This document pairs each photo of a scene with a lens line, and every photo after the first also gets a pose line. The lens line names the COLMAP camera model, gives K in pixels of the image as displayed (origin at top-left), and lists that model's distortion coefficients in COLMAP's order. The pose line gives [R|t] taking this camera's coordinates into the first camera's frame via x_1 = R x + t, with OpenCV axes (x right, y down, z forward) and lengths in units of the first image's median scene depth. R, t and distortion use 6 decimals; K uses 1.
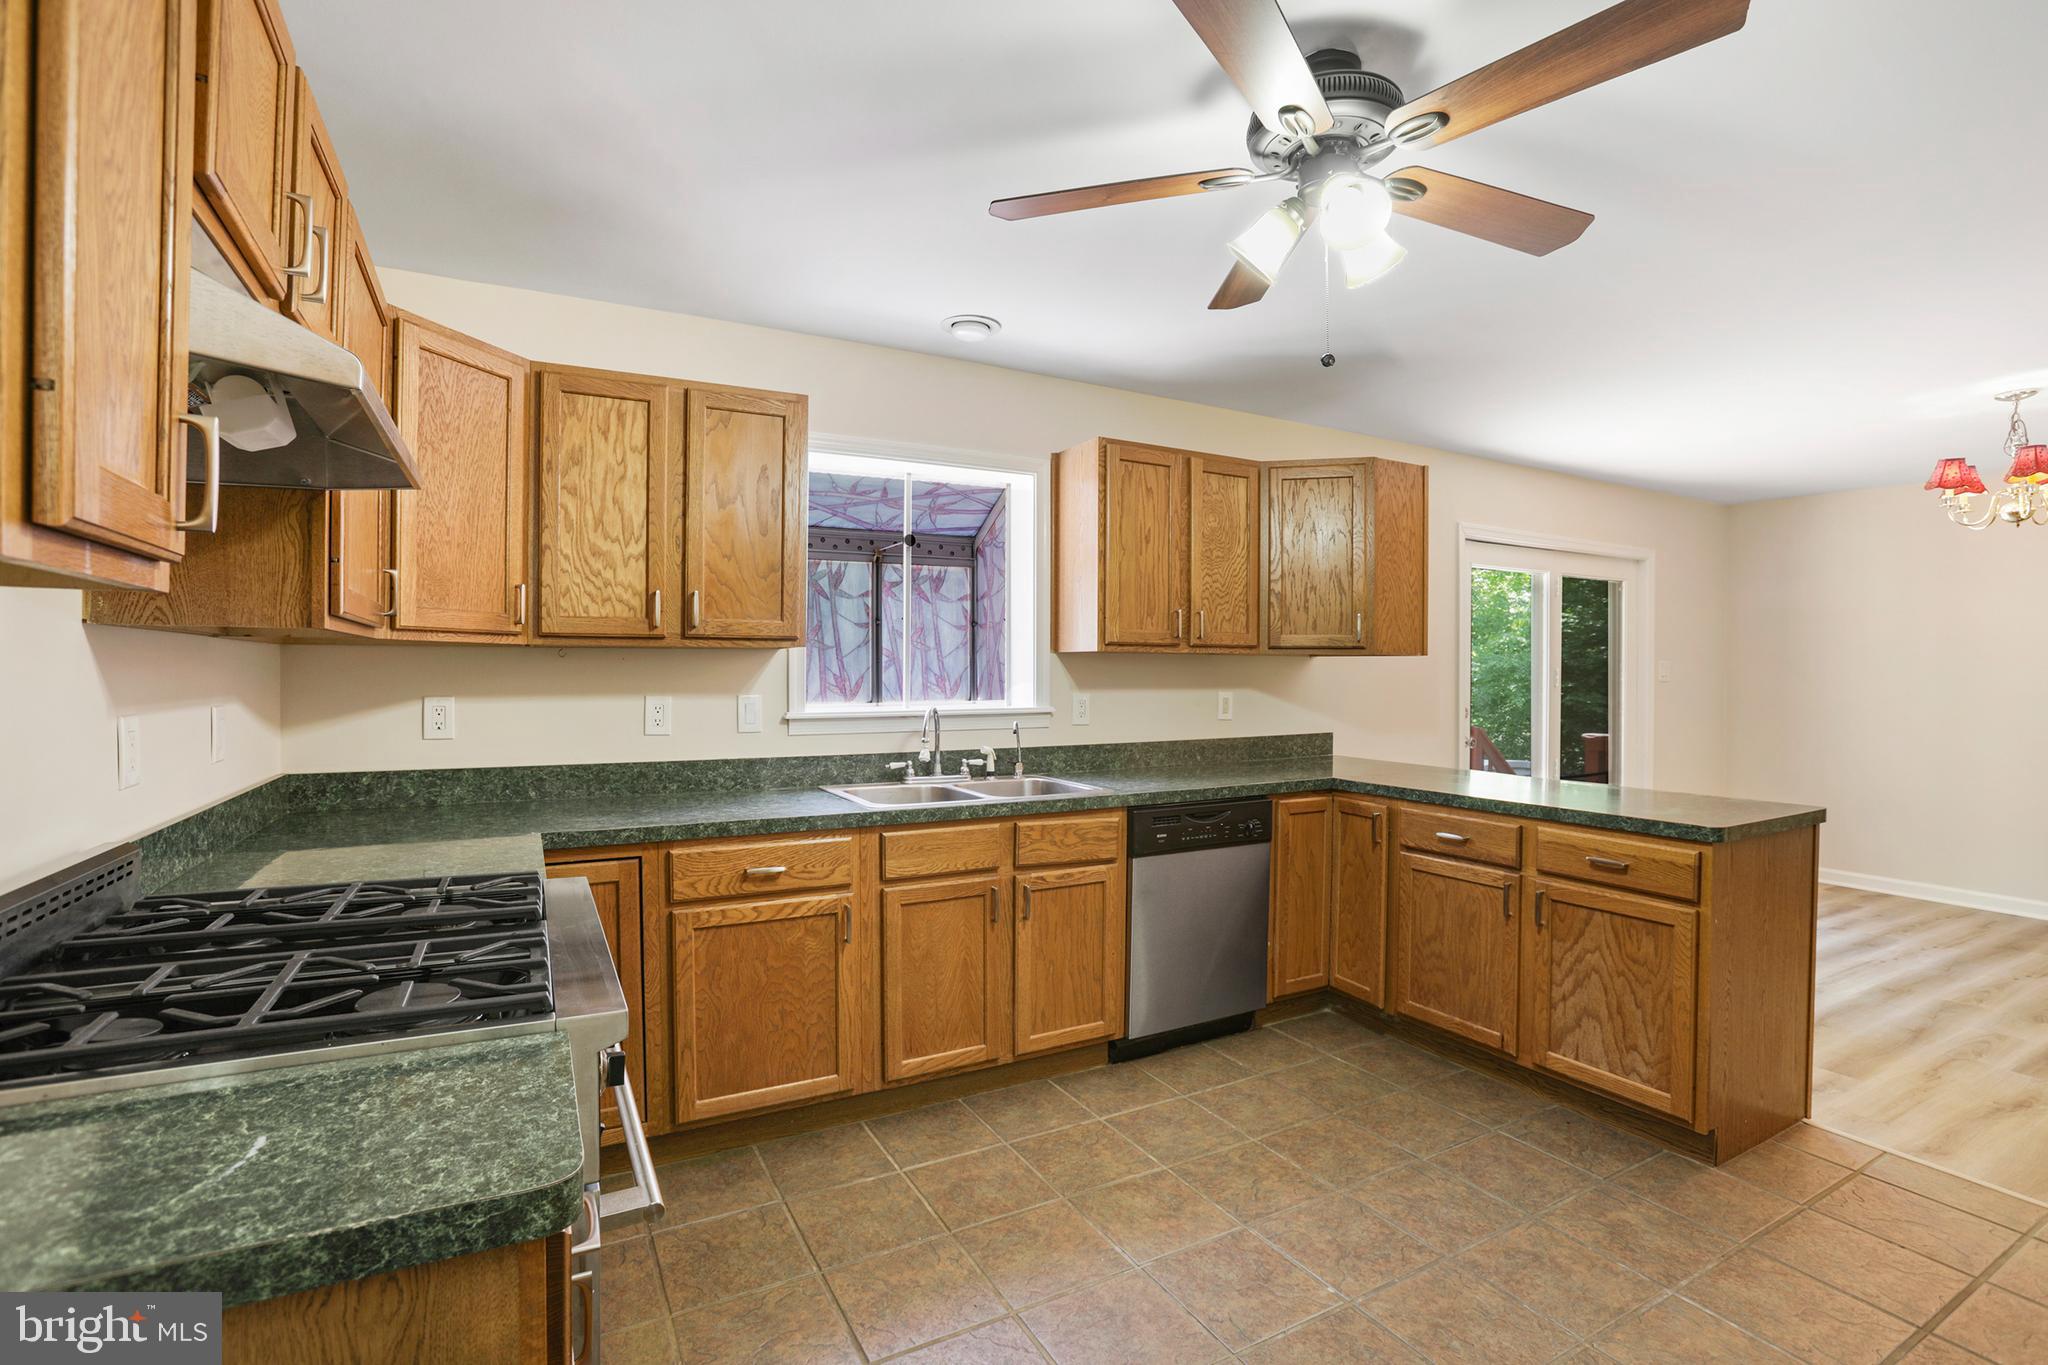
lens RADIAL K [[932.9, 0, 1017.3], [0, 932.9, 681.0], [0, 0, 1]] dist [-0.078100, 0.026478]
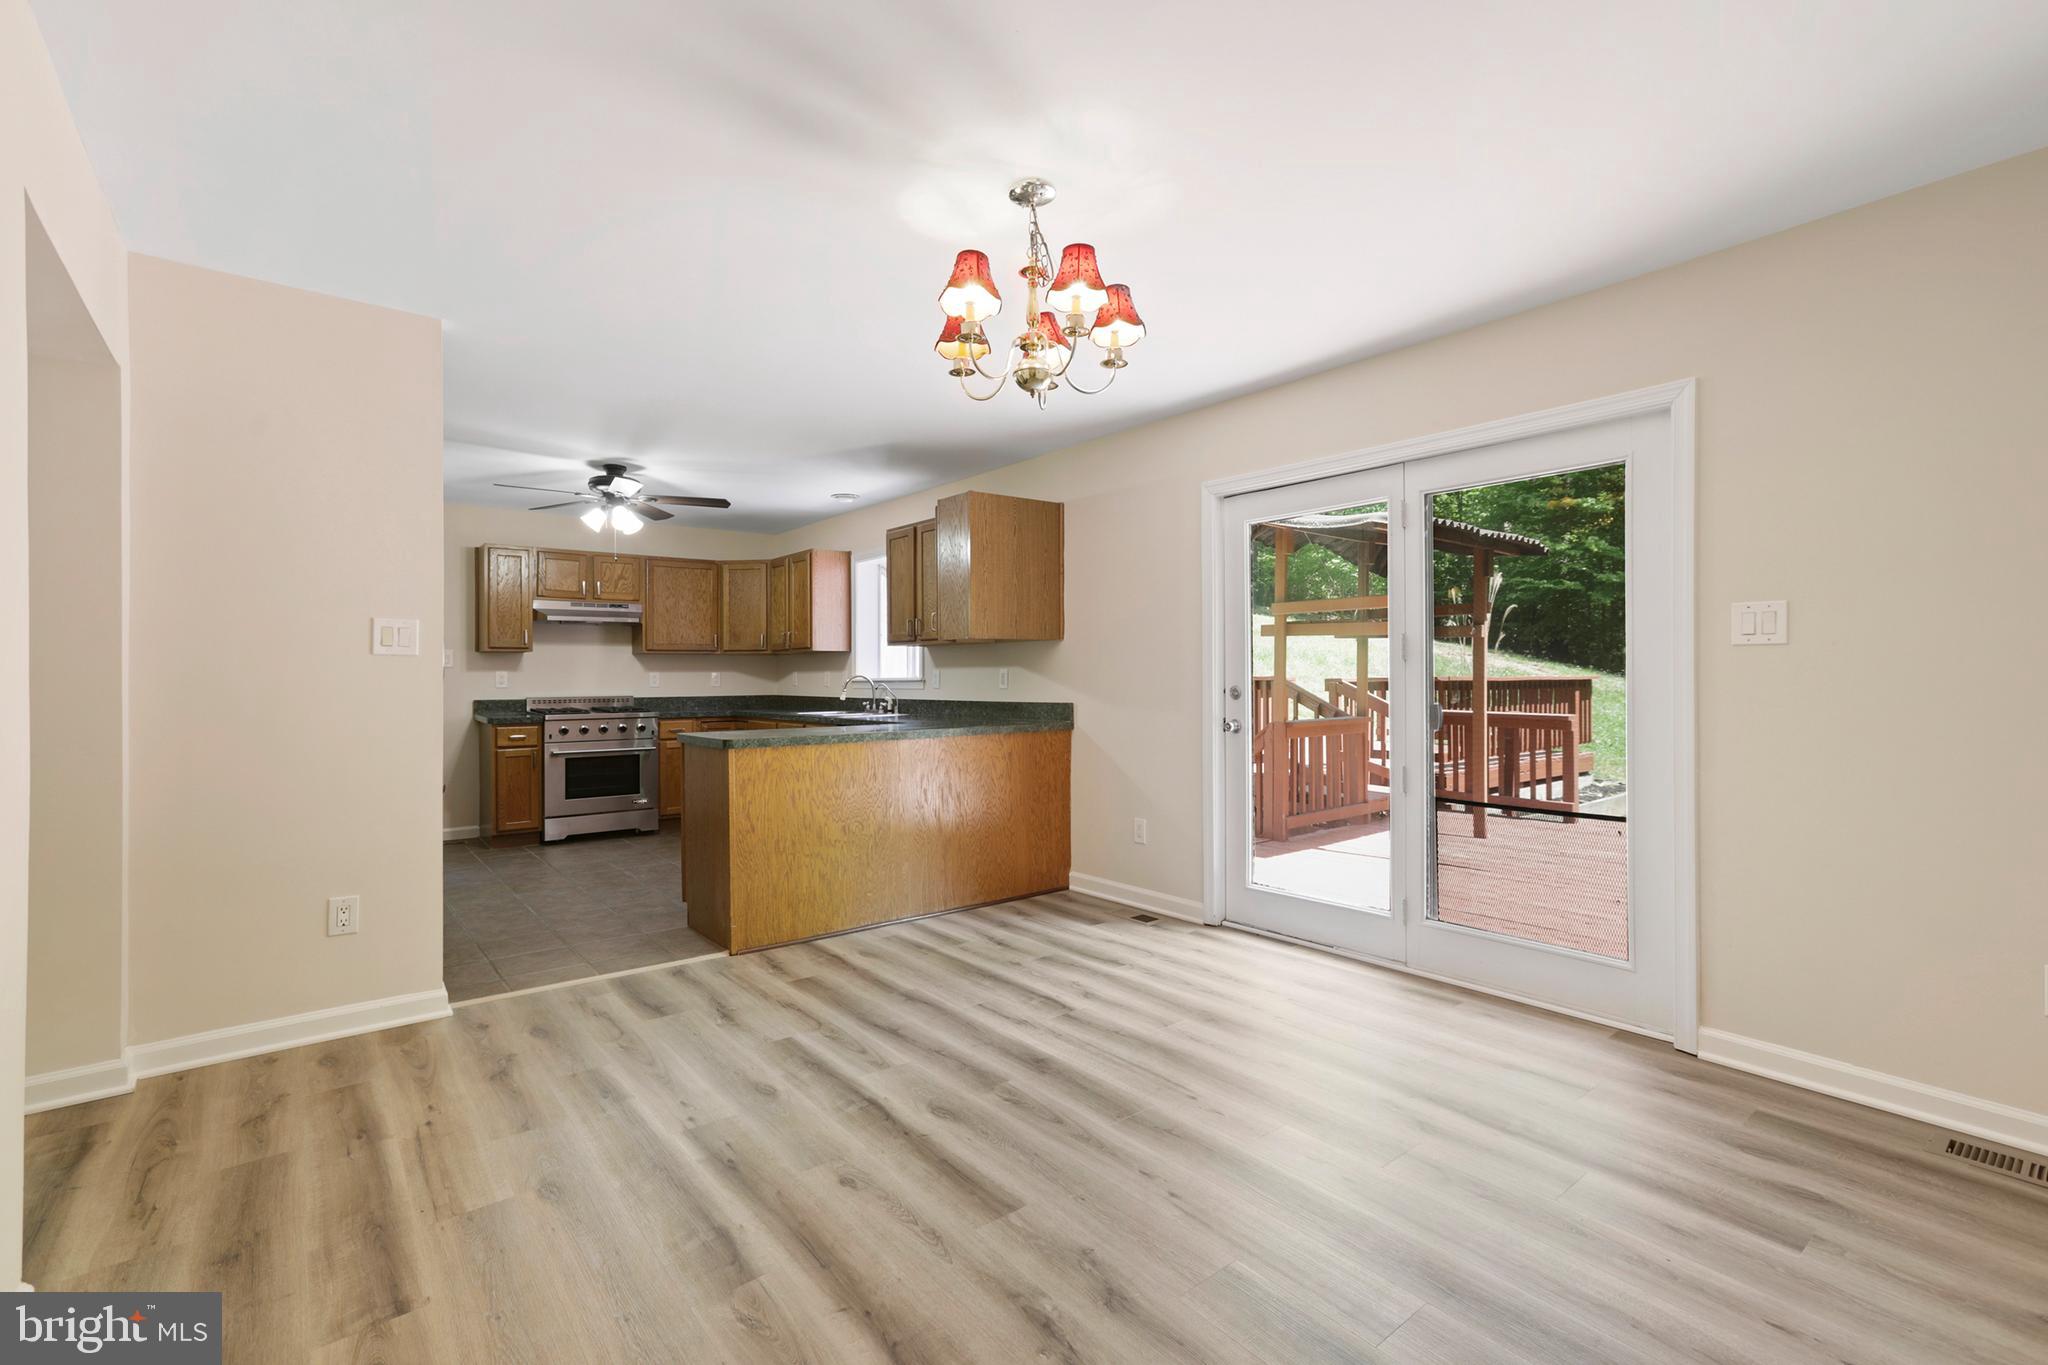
lens RADIAL K [[907.9, 0, 1024.0], [0, 907.9, 682.5], [0, 0, 1]] dist [-0.013556, 0.000745]
pose [[0.187806, 0.000128, -0.982206, 2.178753], [-0.003776, 0.999993, -0.000592, 0.046091], [0.982199, 0.003820, 0.187805, 1.064760]]
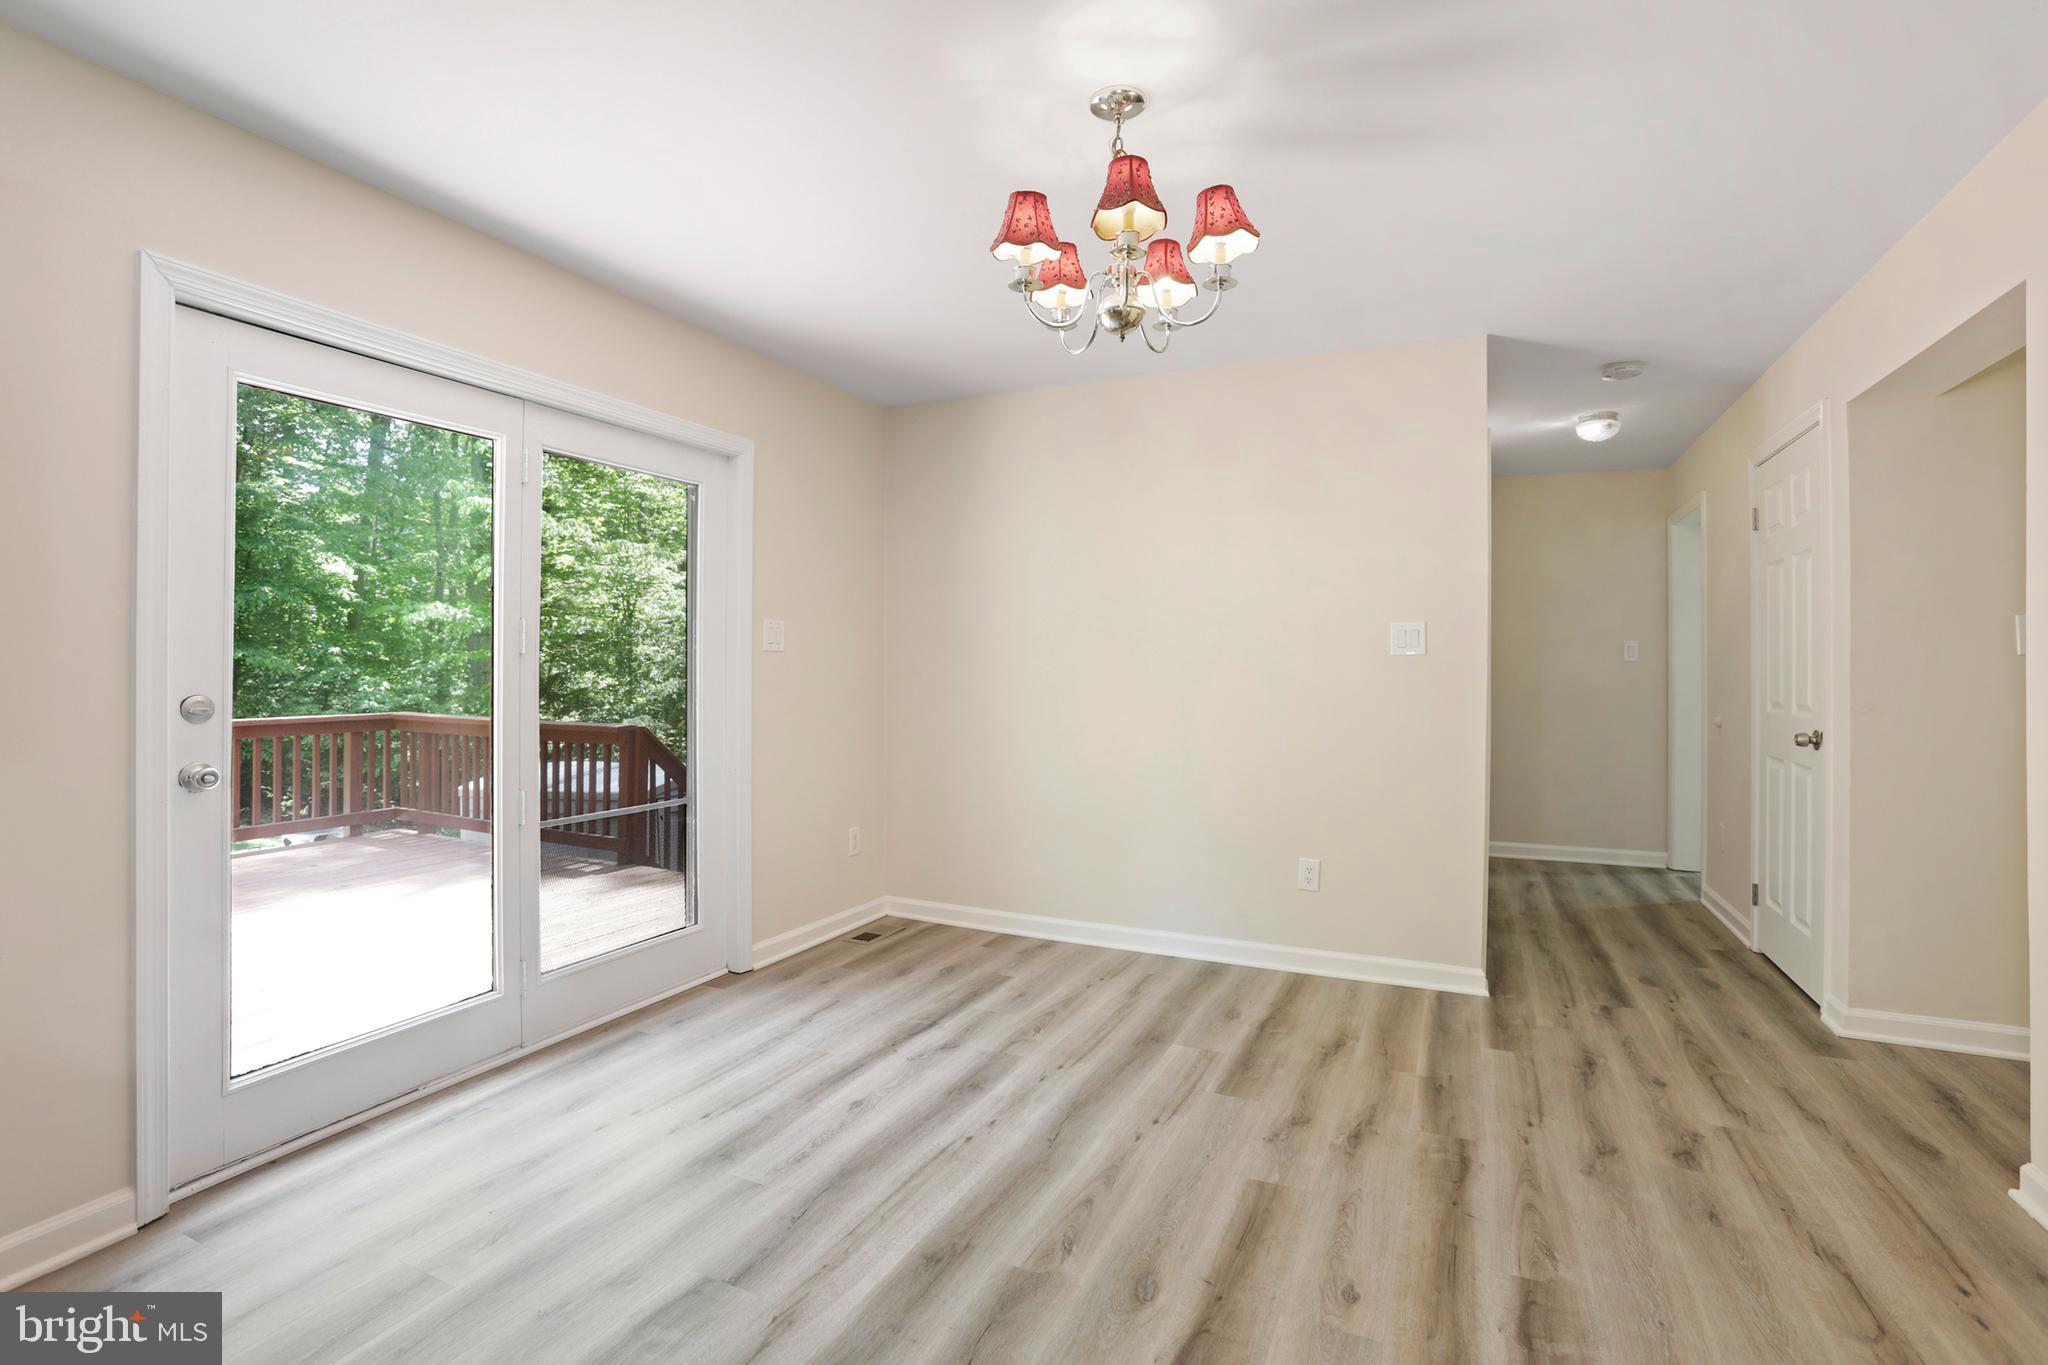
lens RADIAL K [[932.9, 0, 1017.3], [0, 932.9, 681.0], [0, 0, 1]] dist [-0.078100, 0.026478]
pose [[0.809395, -0.021019, 0.586889, 0.928328], [0.015801, 0.999777, 0.014015, 0.033256], [-0.587053, -0.002070, 0.809546, 0.716589]]
